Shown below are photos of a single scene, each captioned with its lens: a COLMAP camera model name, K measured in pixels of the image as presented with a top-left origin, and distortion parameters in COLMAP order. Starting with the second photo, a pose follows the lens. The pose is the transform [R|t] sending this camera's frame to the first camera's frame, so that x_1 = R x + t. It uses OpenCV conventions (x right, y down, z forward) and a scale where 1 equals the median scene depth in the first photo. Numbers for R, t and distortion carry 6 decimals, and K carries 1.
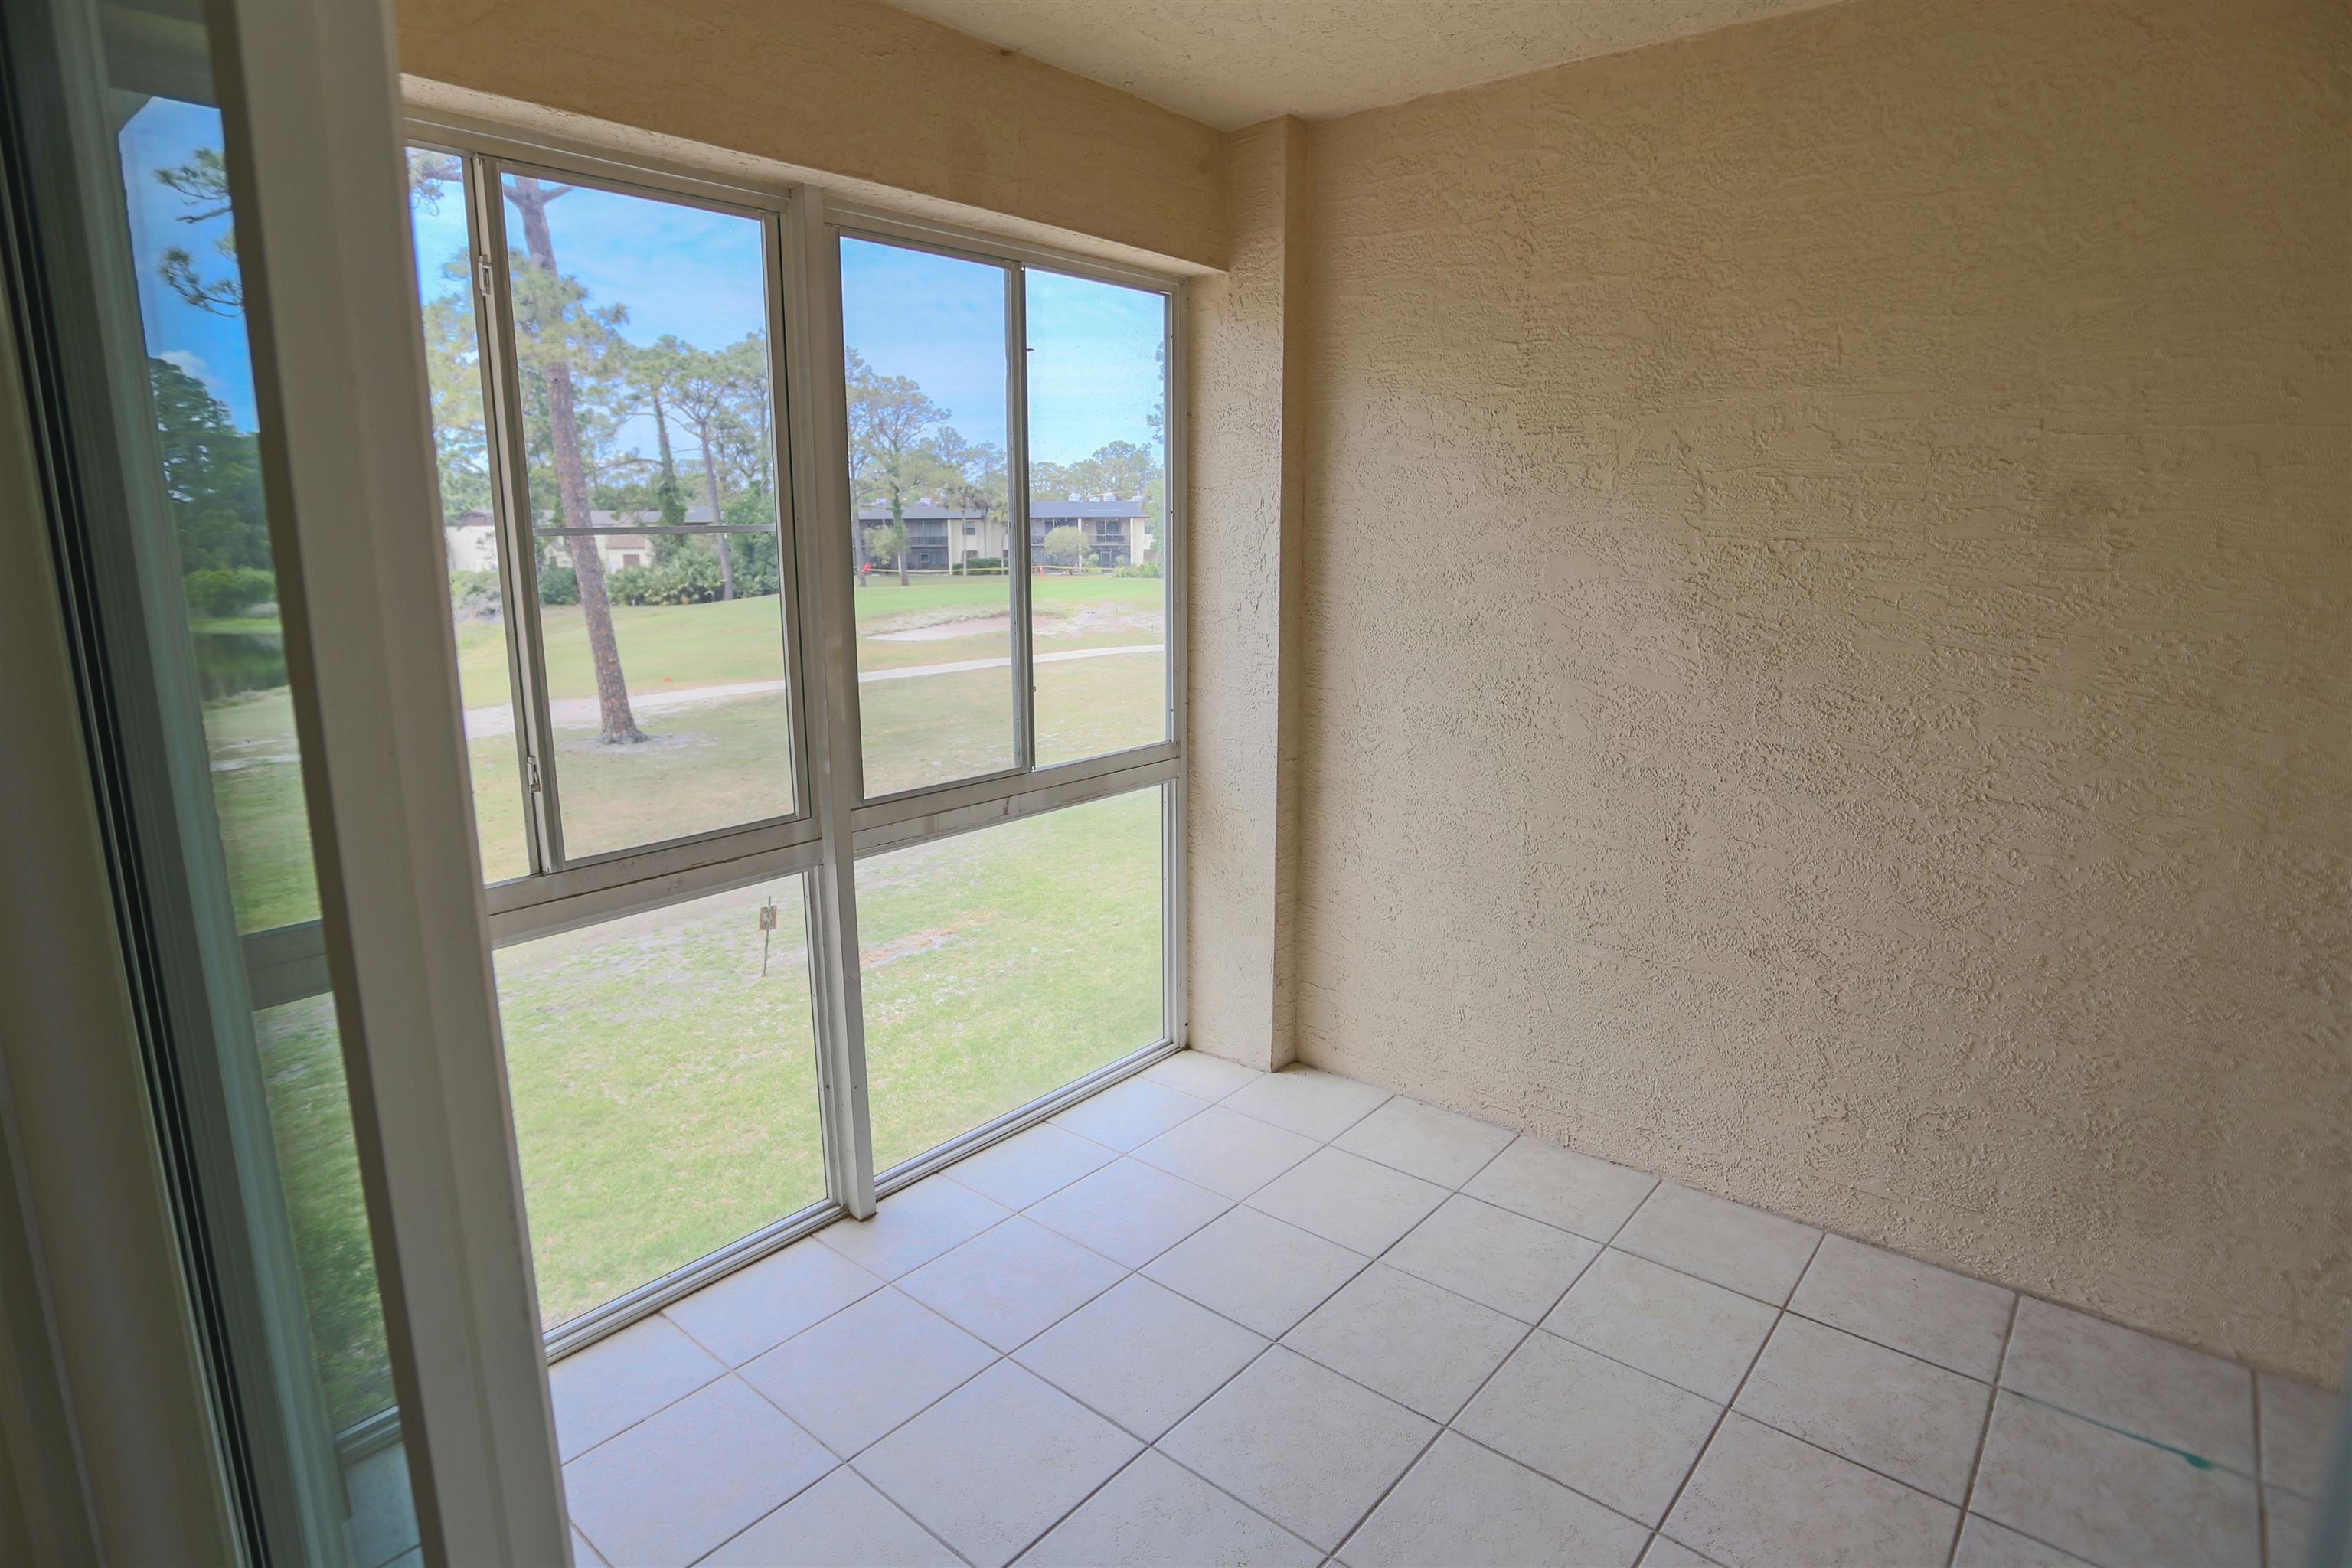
lens RADIAL K [[1220.6, 0, 1163.5], [0, 1220.6, 766.4], [0, 0, 1]] dist [-0.081206, 0.039235]
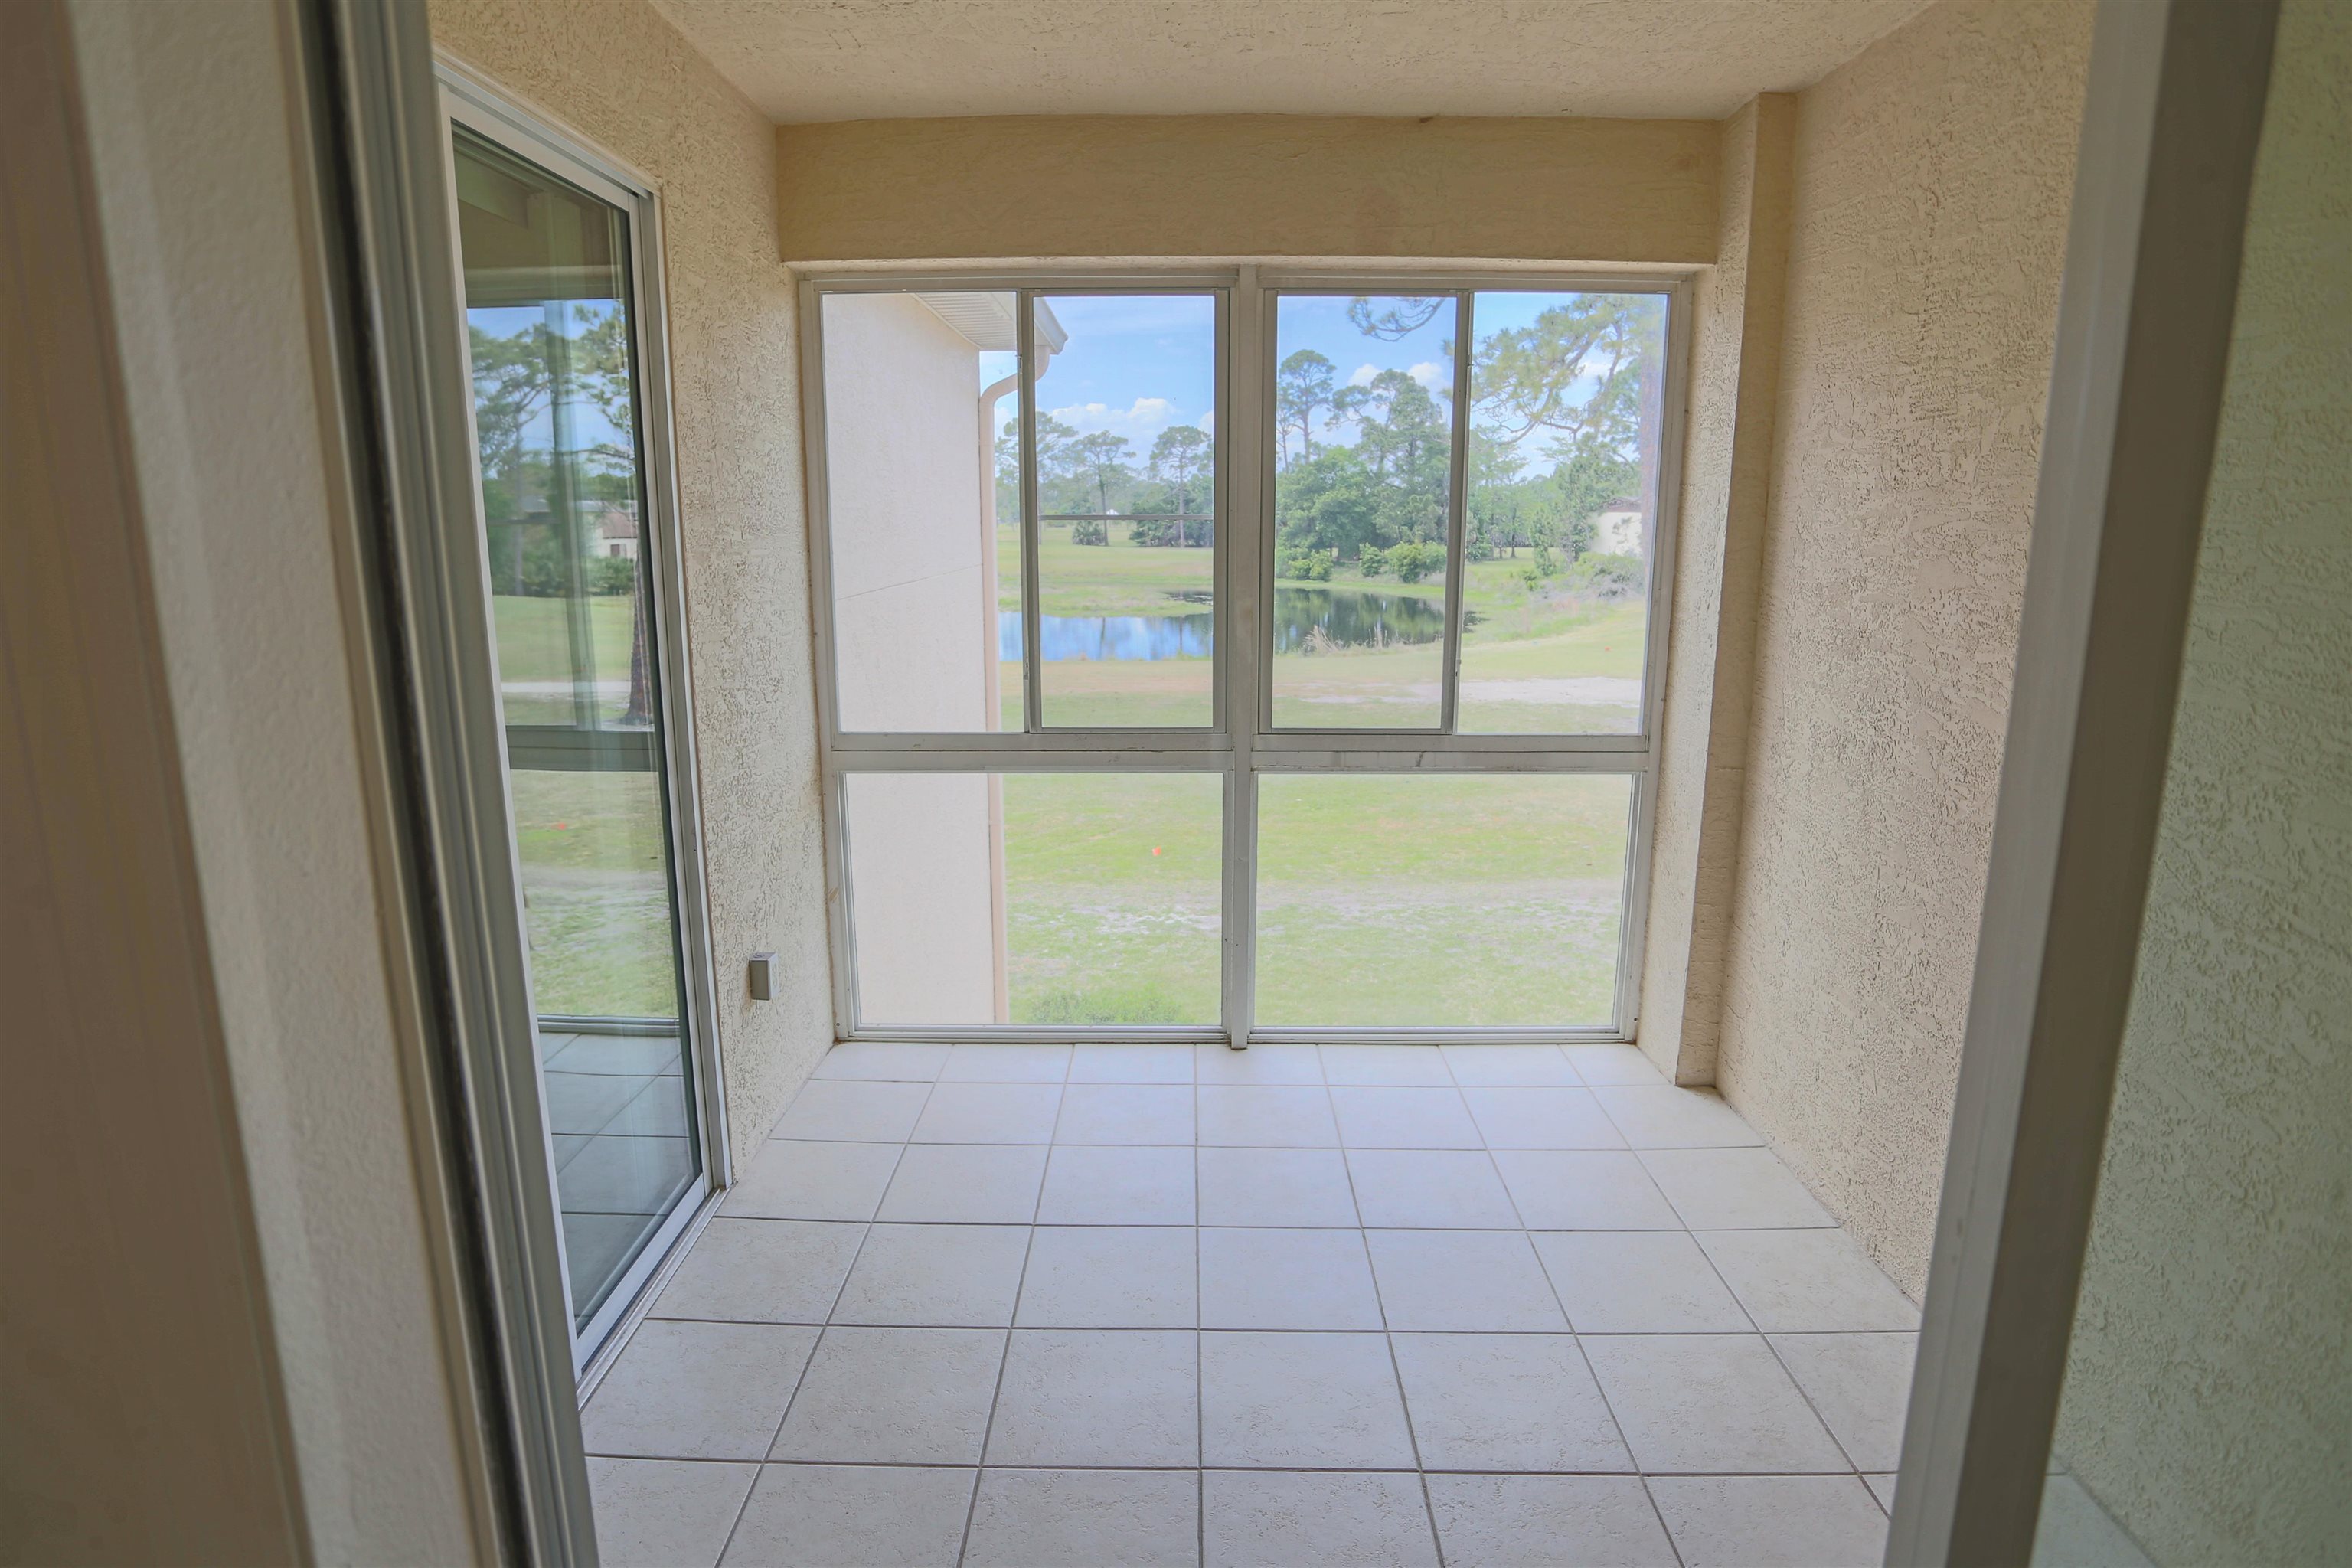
lens RADIAL K [[1220.6, 0, 1163.5], [0, 1220.6, 766.4], [0, 0, 1]] dist [-0.081206, 0.039235]
pose [[0.645709, 0.159094, -0.746826, 0.617726], [-0.152668, 0.985204, 0.077877, -0.014699], [0.748166, 0.063731, 0.660443, 0.053555]]
